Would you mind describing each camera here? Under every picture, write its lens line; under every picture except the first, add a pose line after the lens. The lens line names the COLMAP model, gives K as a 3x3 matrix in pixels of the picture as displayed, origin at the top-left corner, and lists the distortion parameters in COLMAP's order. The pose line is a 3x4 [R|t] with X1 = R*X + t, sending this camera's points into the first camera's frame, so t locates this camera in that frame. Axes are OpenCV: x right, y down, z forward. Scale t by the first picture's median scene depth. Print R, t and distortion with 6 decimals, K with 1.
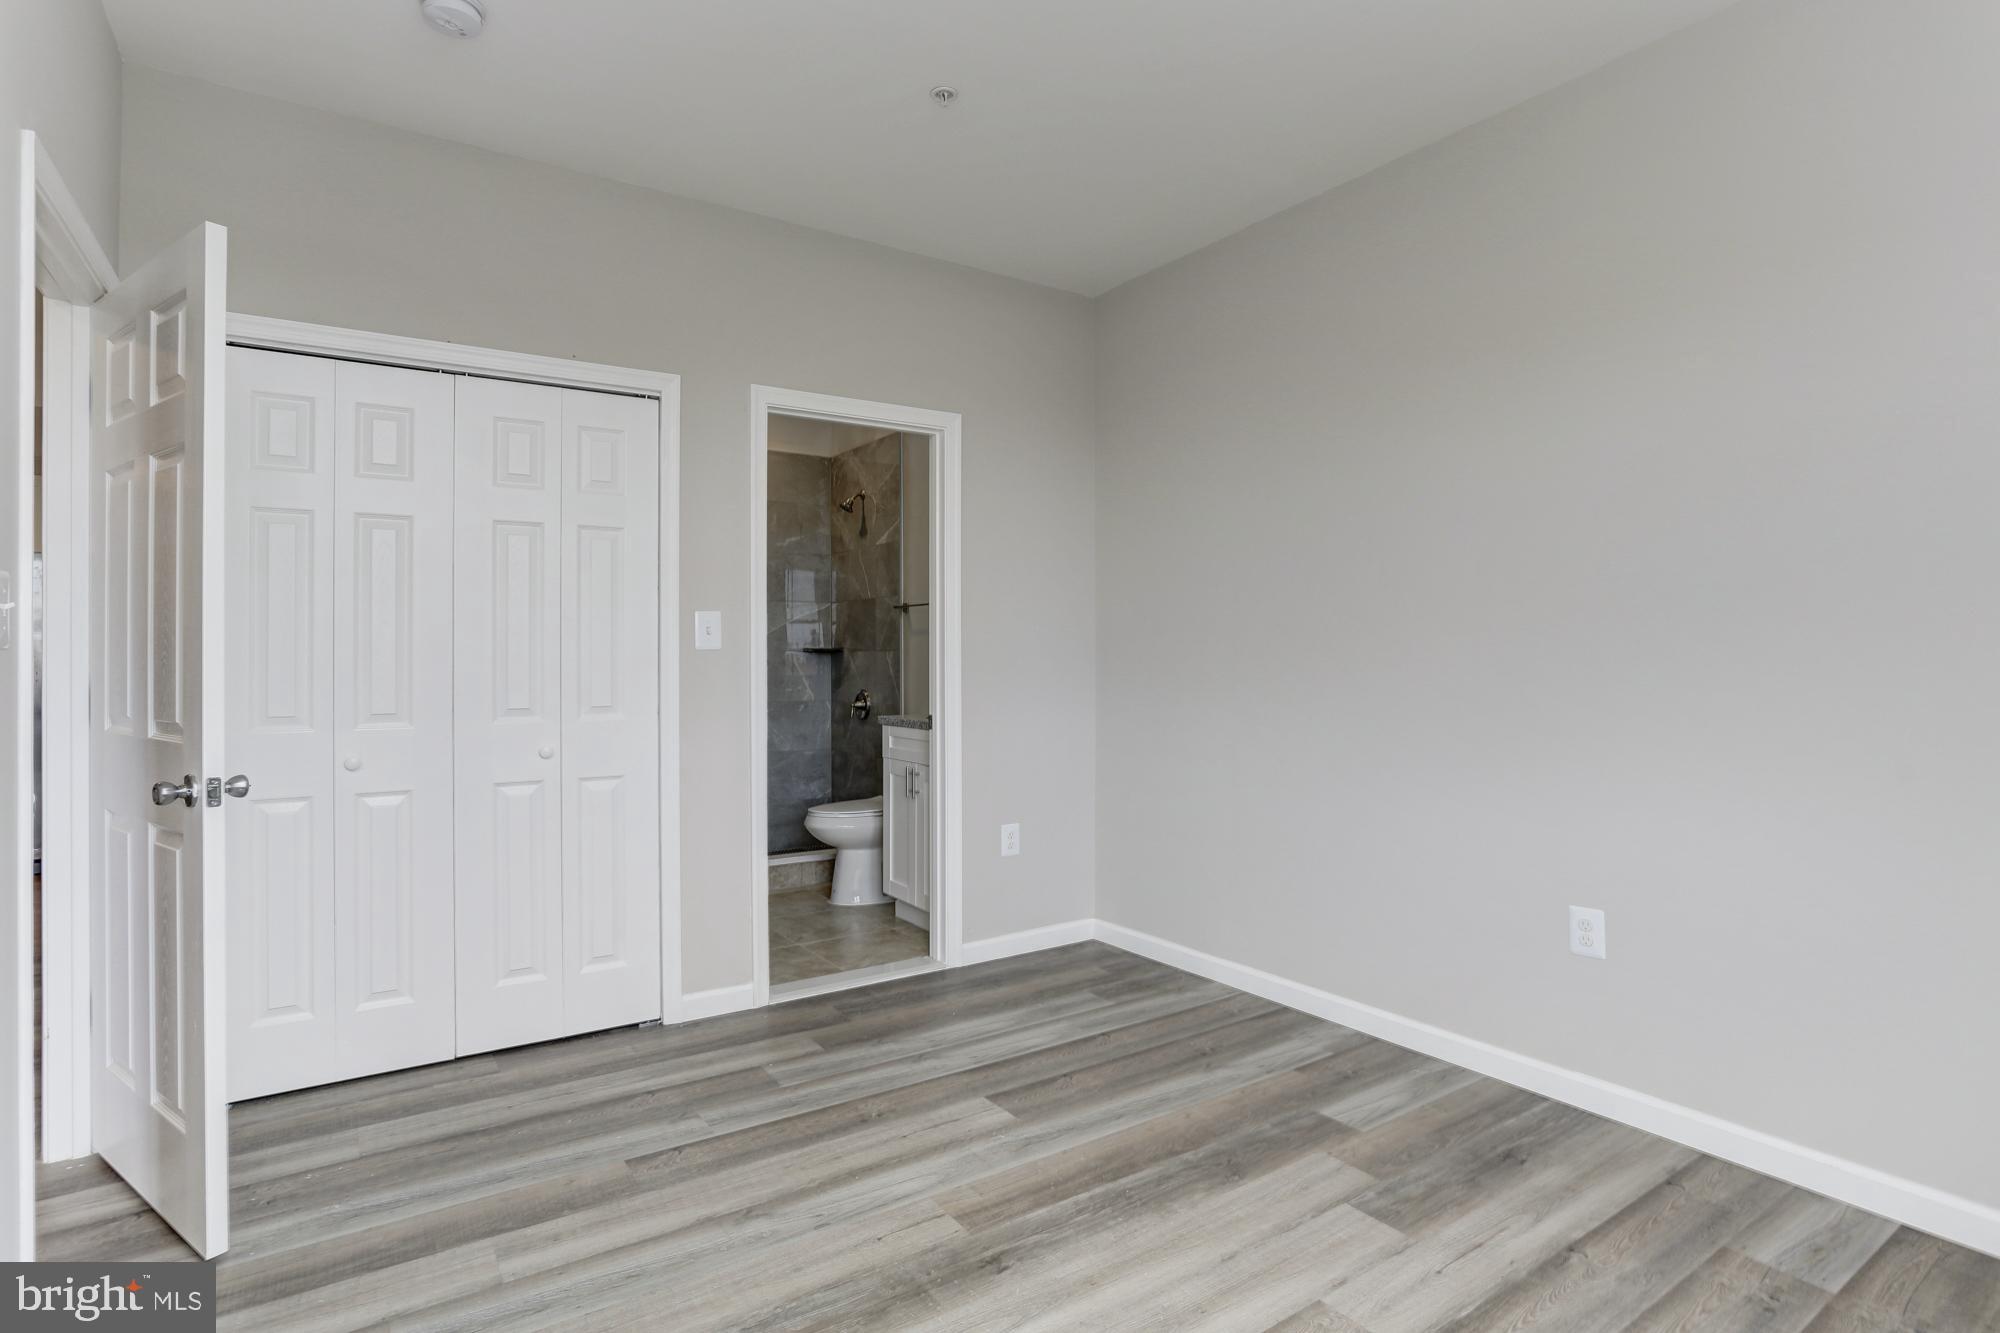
lens RADIAL K [[1007.3, 0, 994.1], [0, 1007.3, 648.3], [0, 0, 1]] dist [-0.048100, 0.024855]
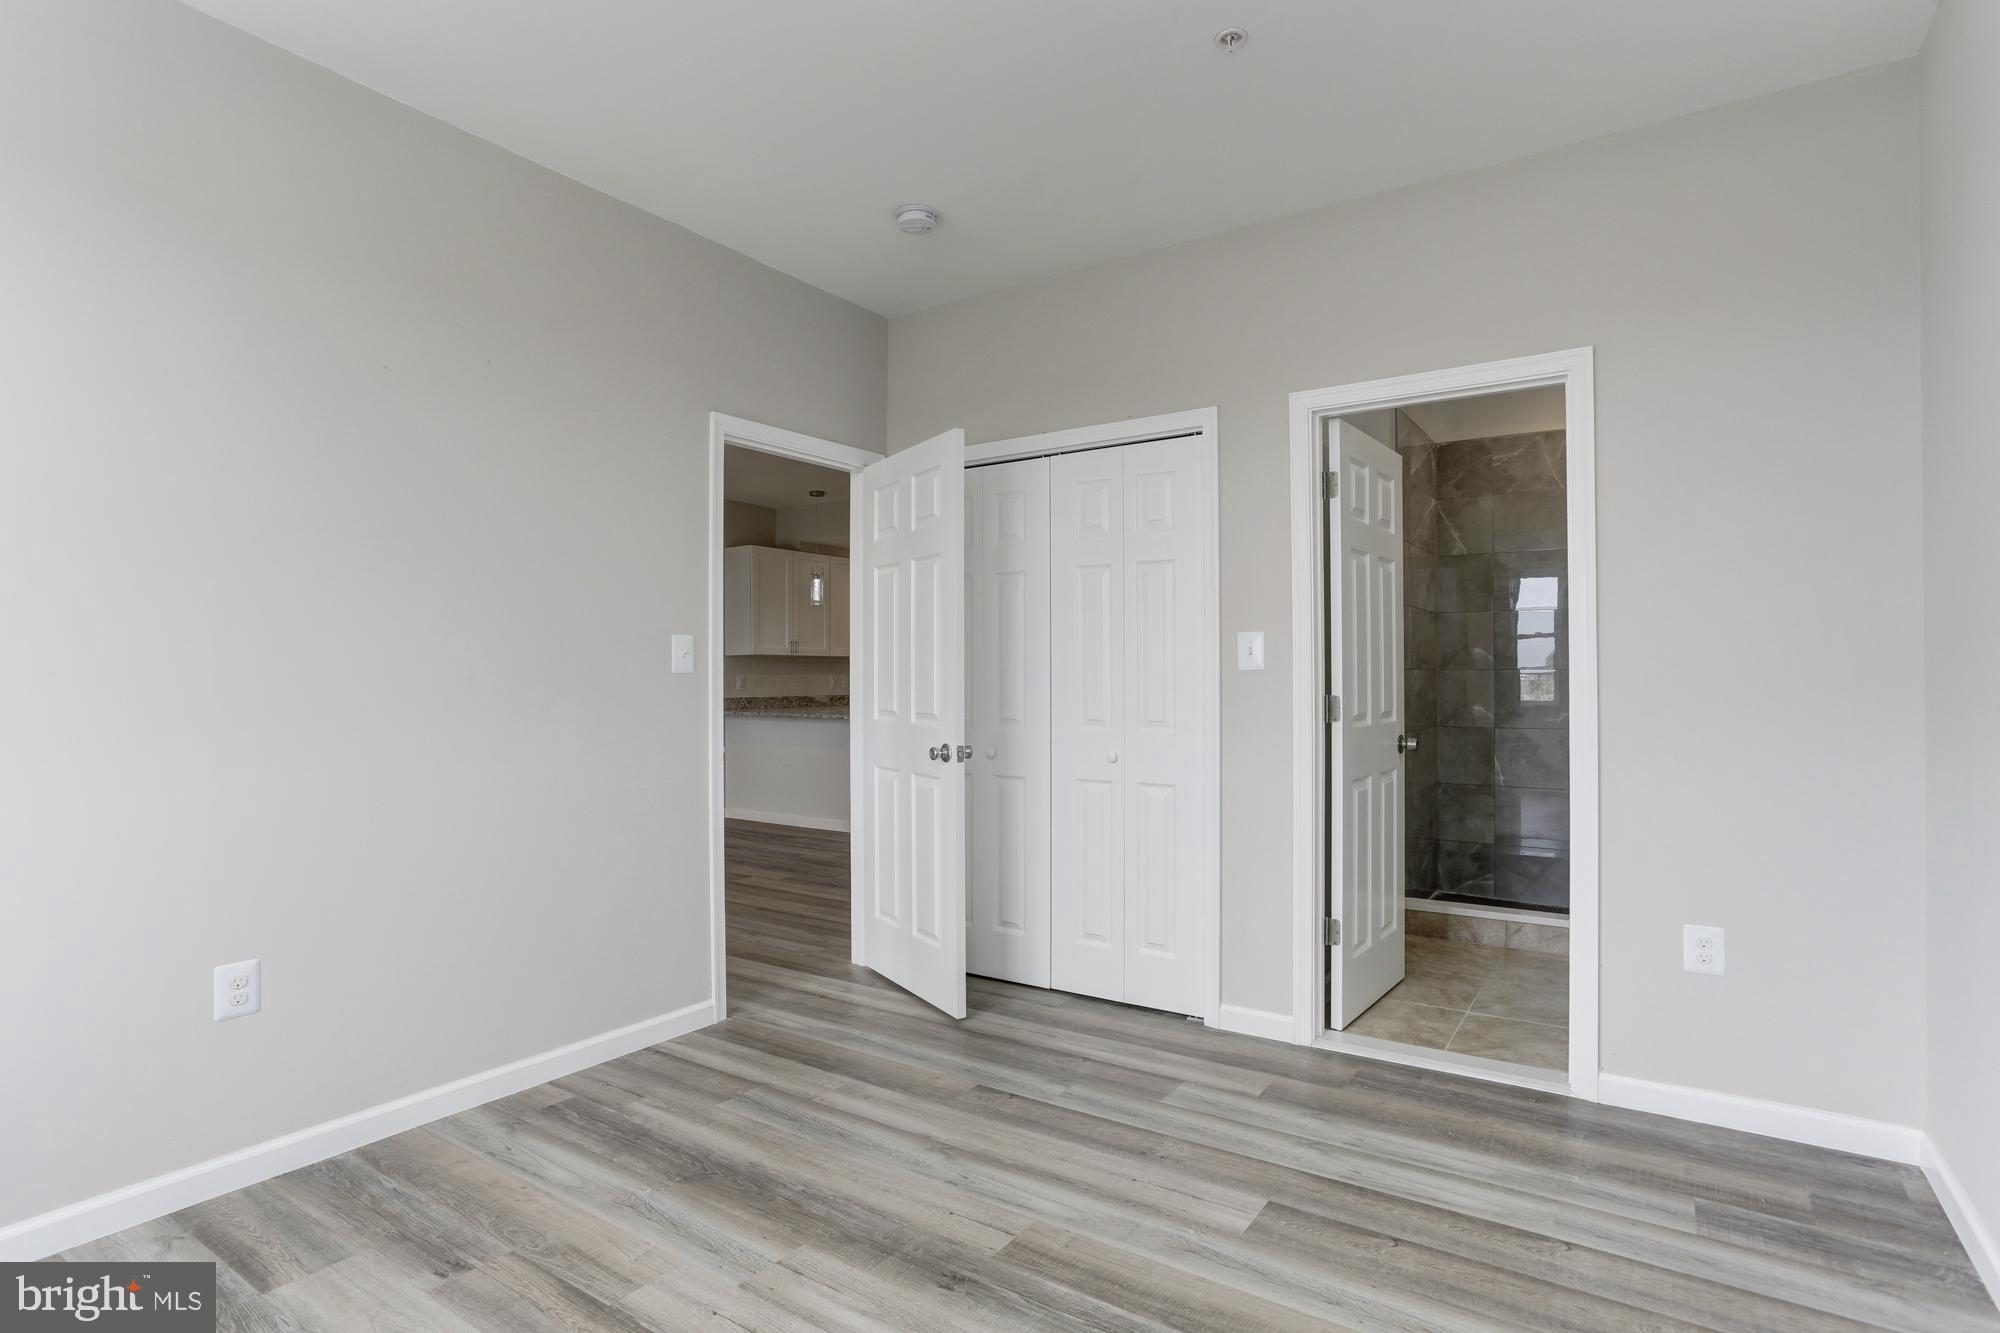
lens RADIAL K [[1007.3, 0, 994.1], [0, 1007.3, 648.3], [0, 0, 1]] dist [-0.048100, 0.024855]
pose [[0.369926, -0.027359, -0.928658, 0.629410], [0.011597, 0.999624, -0.024830, 0.002266], [0.928989, -0.001584, 0.370104, 0.433556]]
